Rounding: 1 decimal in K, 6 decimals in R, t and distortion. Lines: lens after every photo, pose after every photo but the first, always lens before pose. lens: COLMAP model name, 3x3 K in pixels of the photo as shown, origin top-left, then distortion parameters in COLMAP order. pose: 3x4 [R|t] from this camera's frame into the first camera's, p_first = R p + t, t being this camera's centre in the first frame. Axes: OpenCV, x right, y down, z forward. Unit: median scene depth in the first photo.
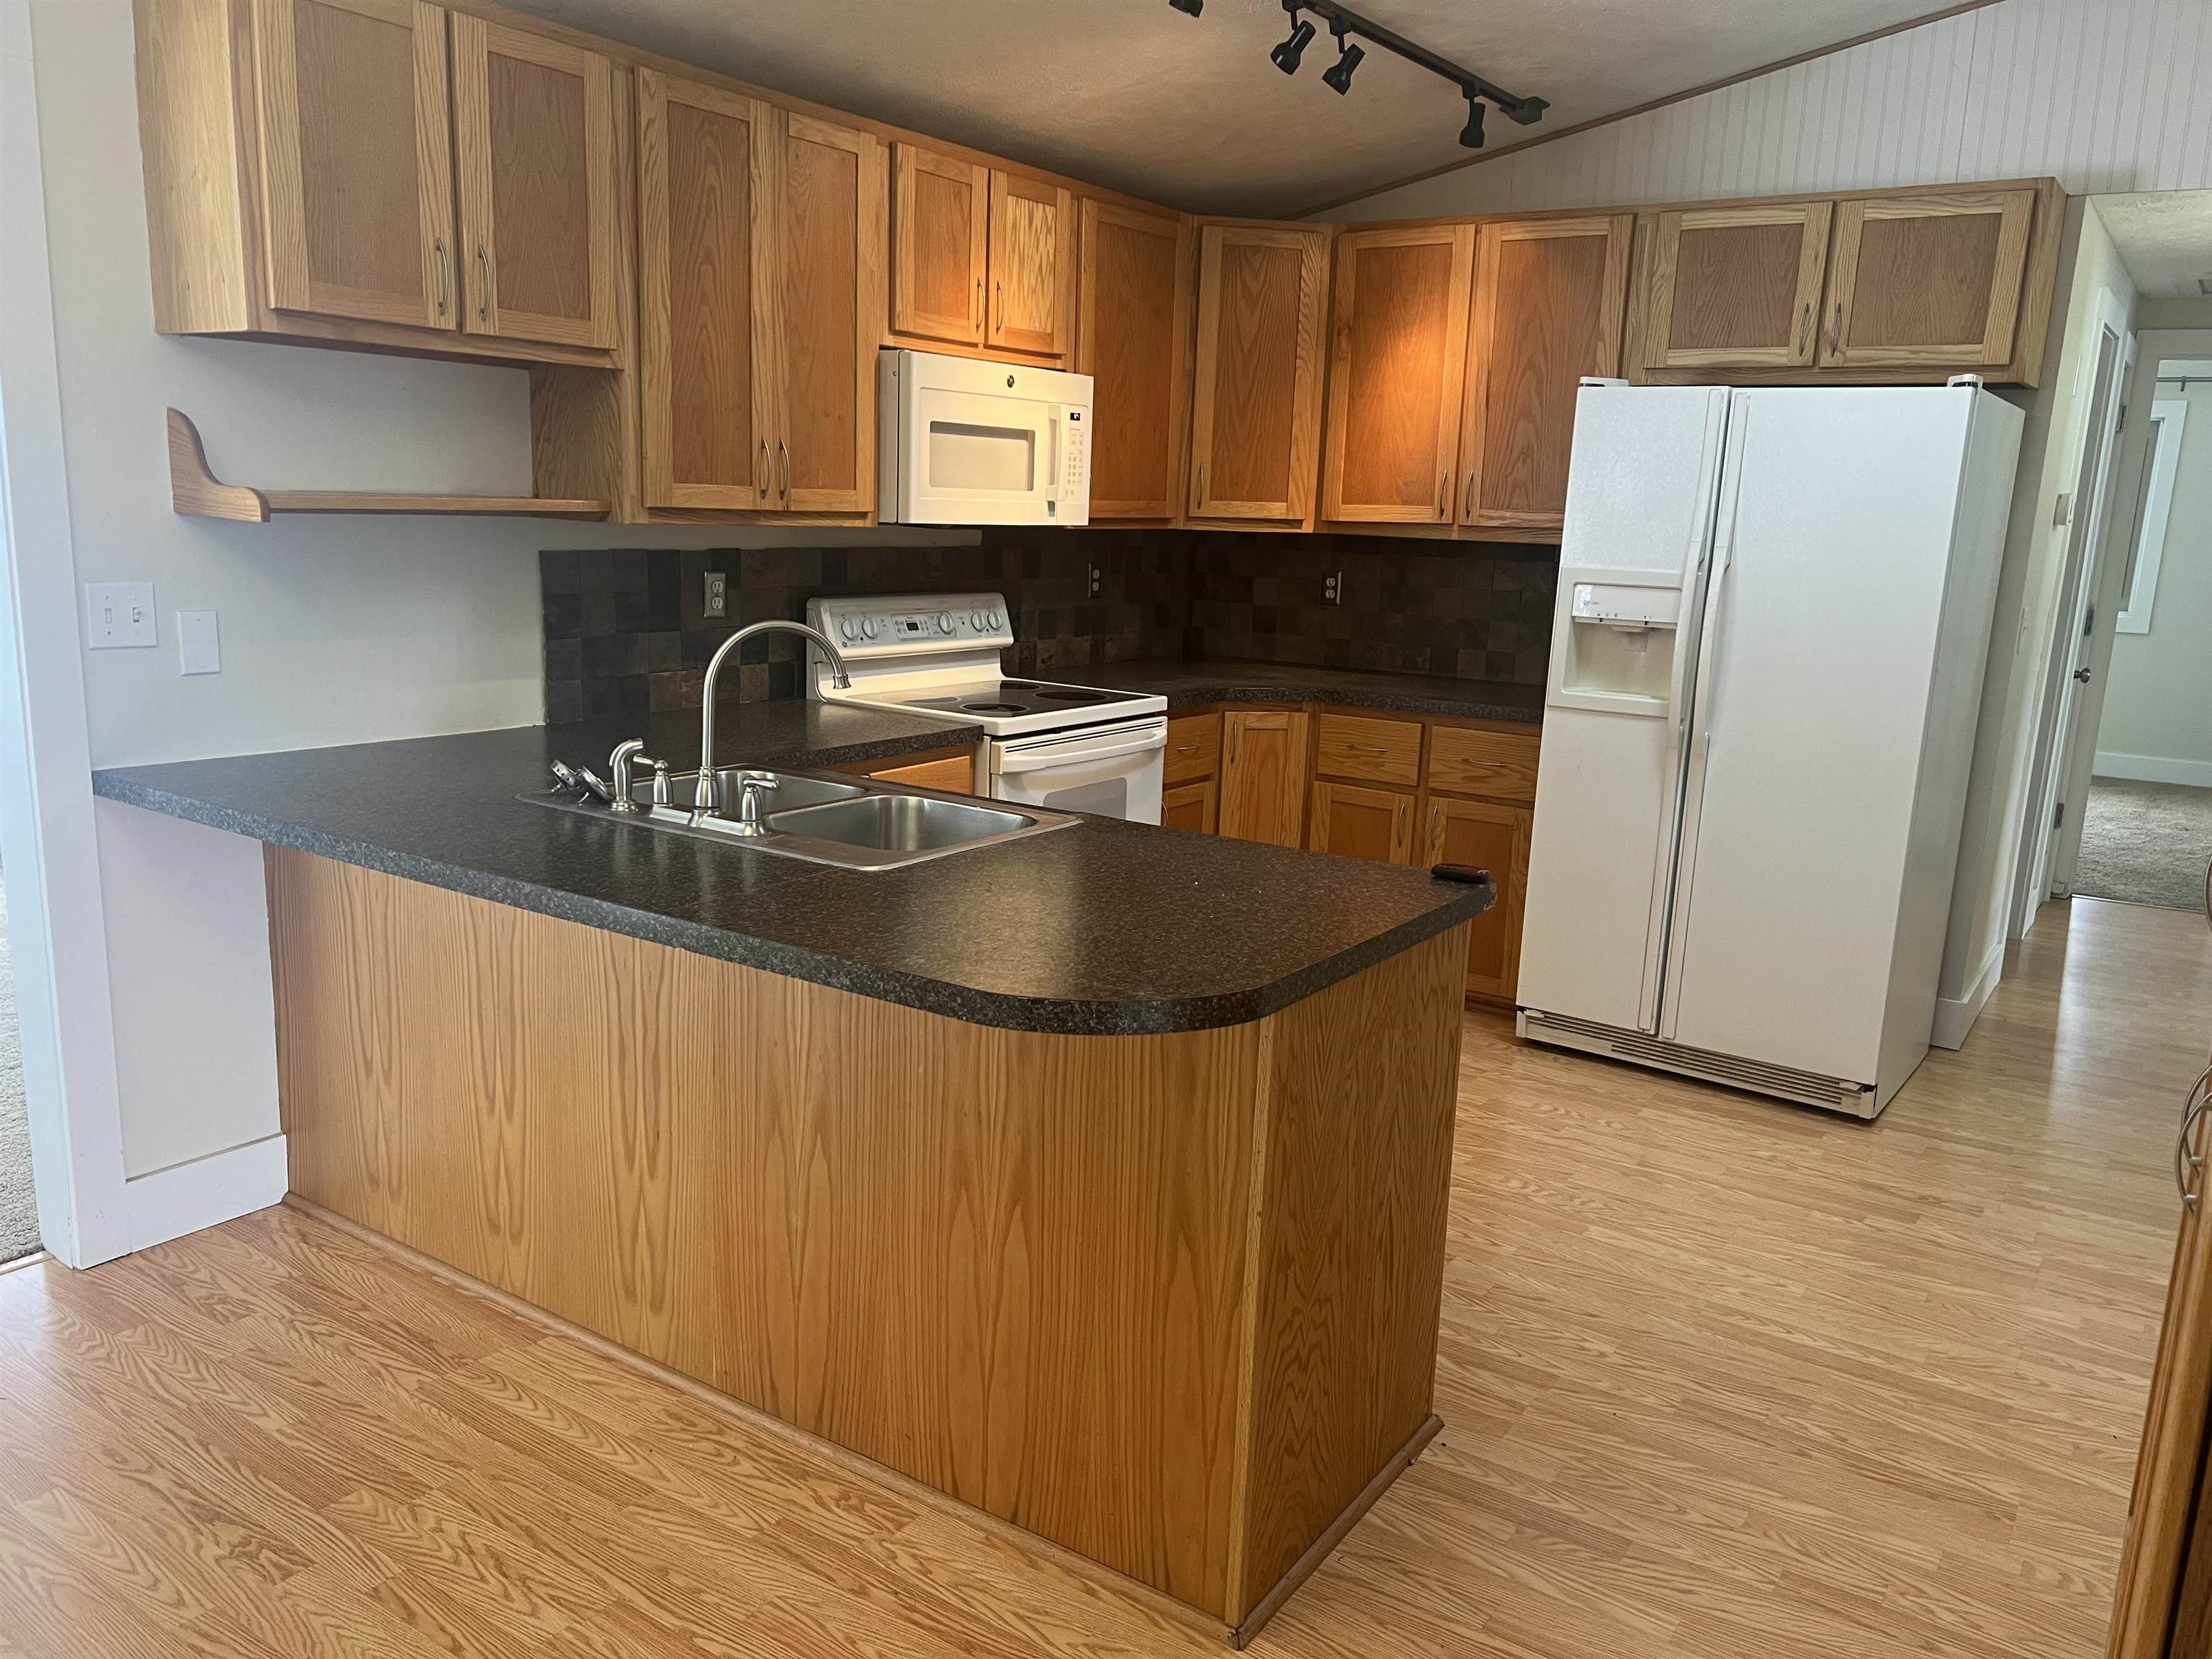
lens RADIAL K [[1660.1, 0, 1103.8], [0, 1660.1, 838.6], [0, 0, 1]] dist [0.017118, -0.009862]
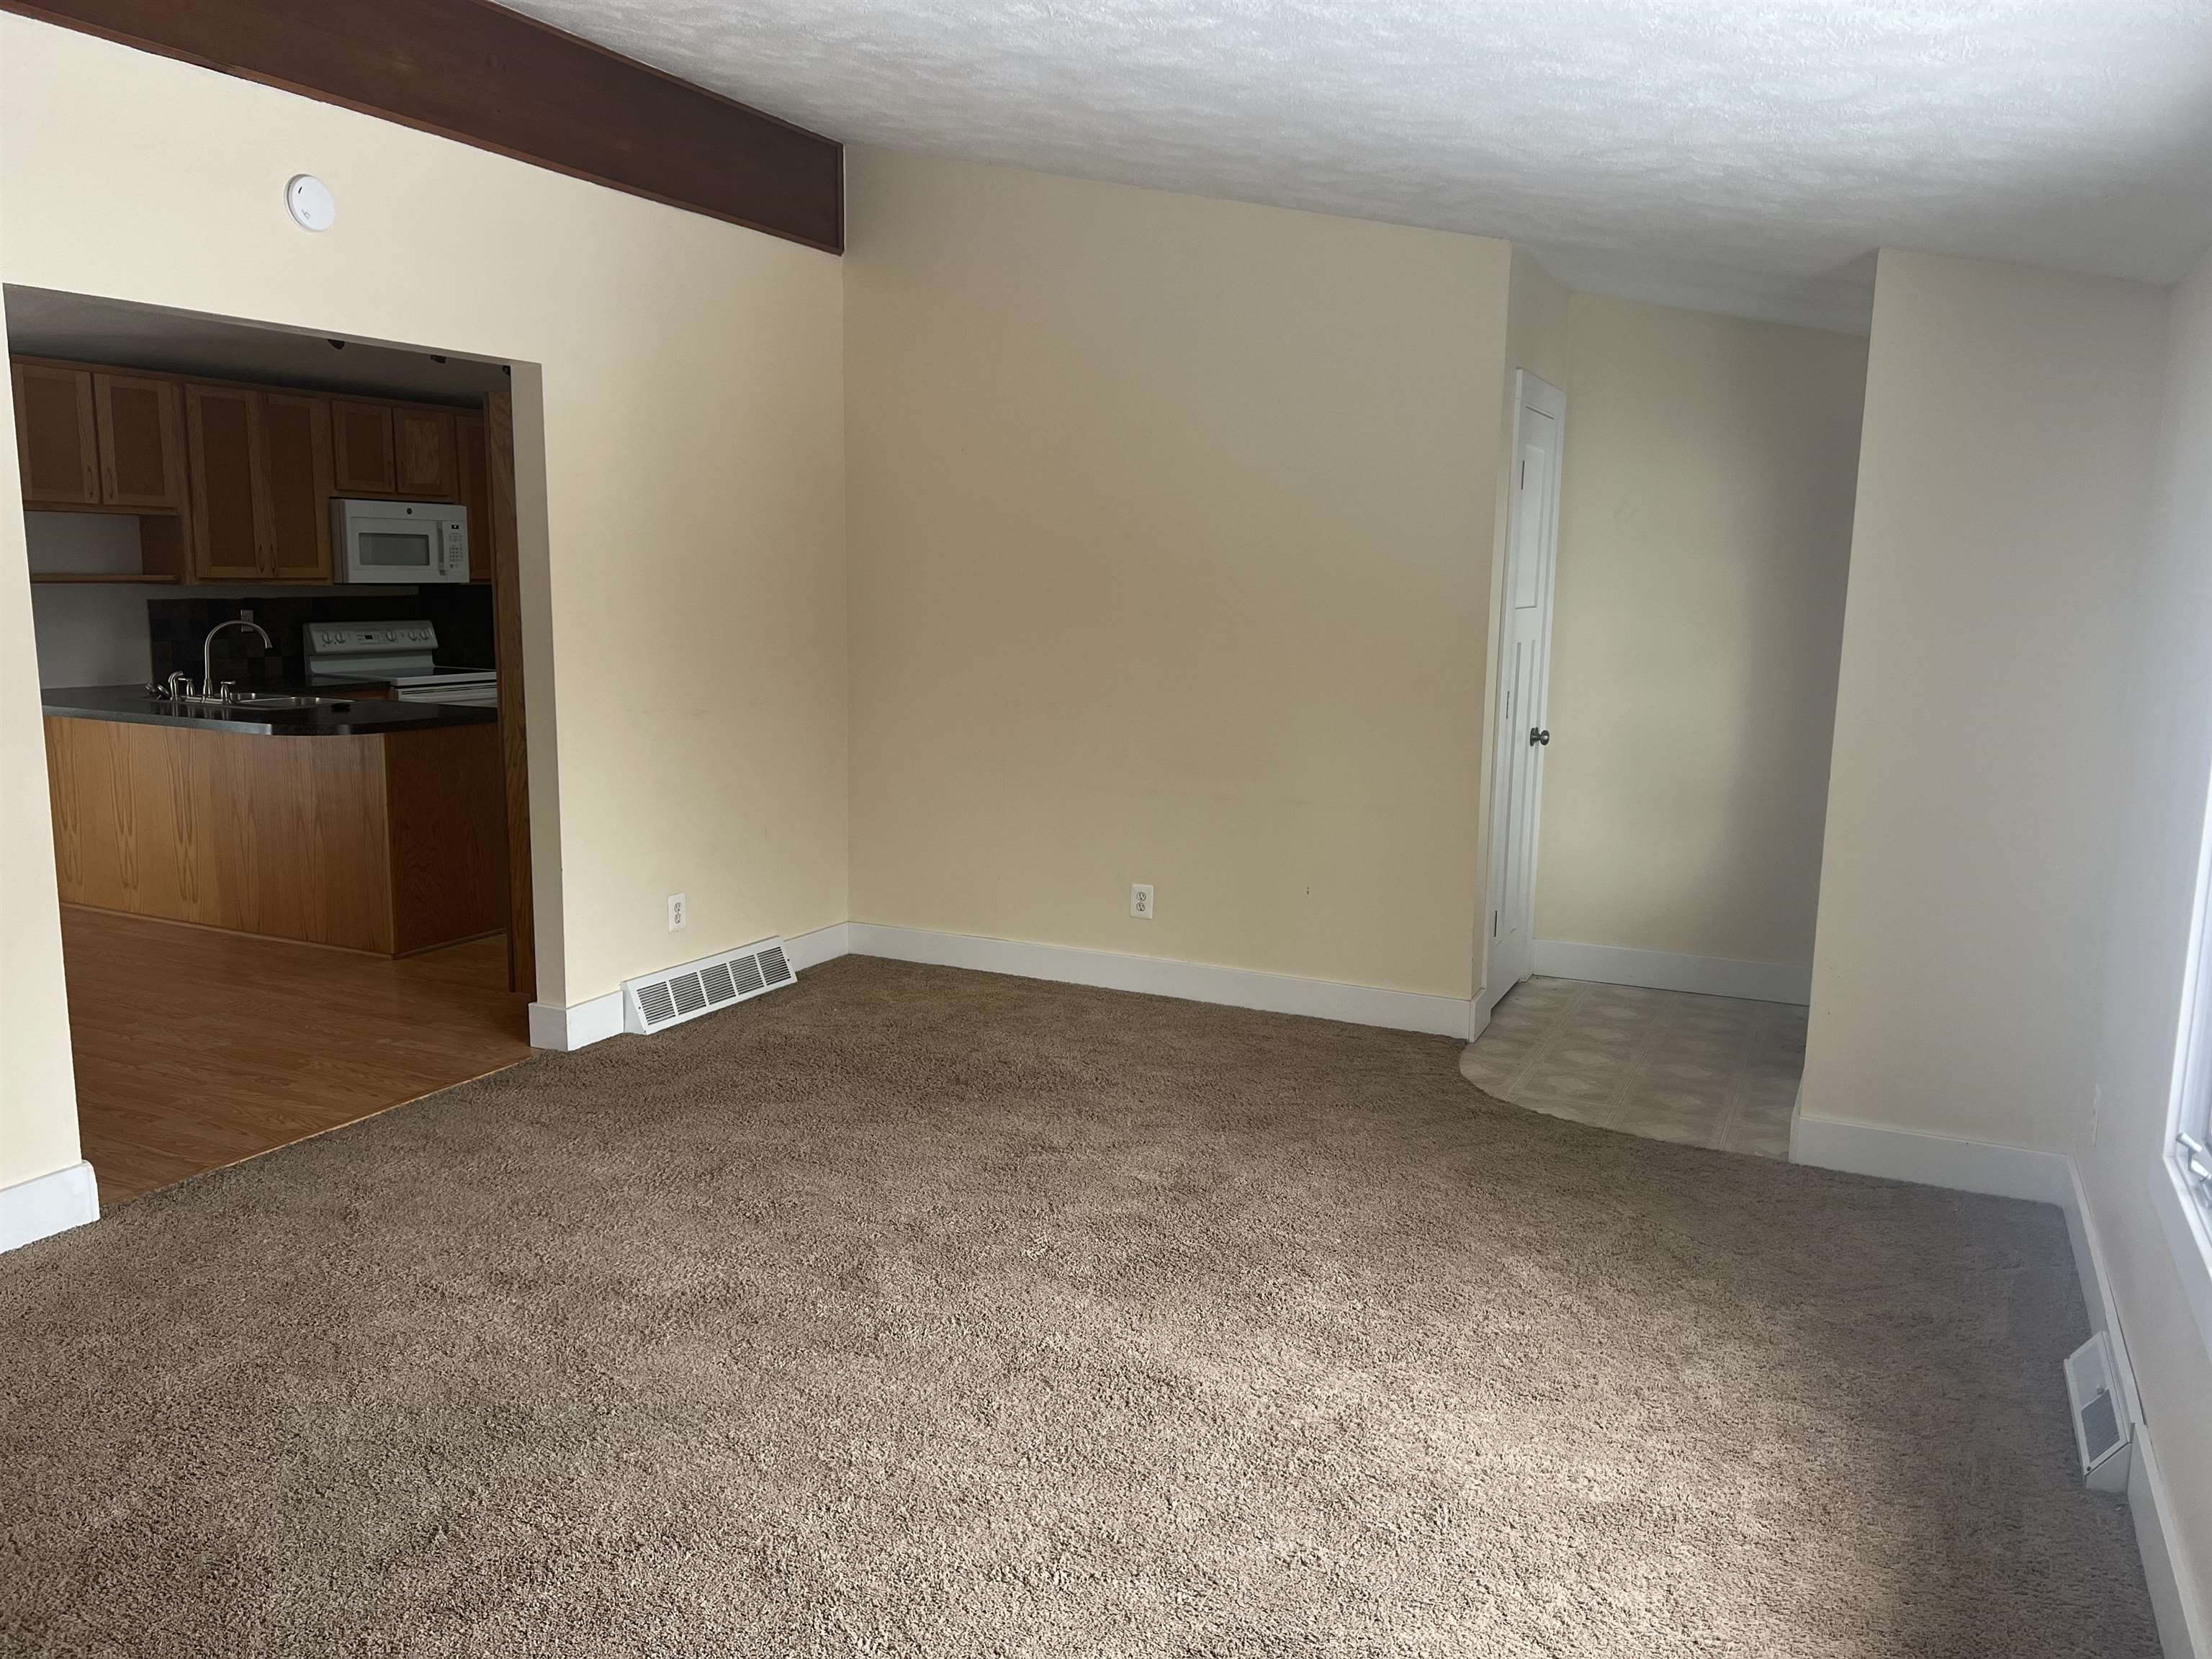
lens RADIAL K [[1660.1, 0, 1108.9], [0, 1660.1, 826.1], [0, 0, 1]] dist [0.017118, -0.009862]
pose [[0.988532, -0.042291, 0.144969, 0.534797], [0.048176, 0.998141, -0.037323, 0.246020], [-0.143121, 0.043879, 0.988732, -1.224507]]
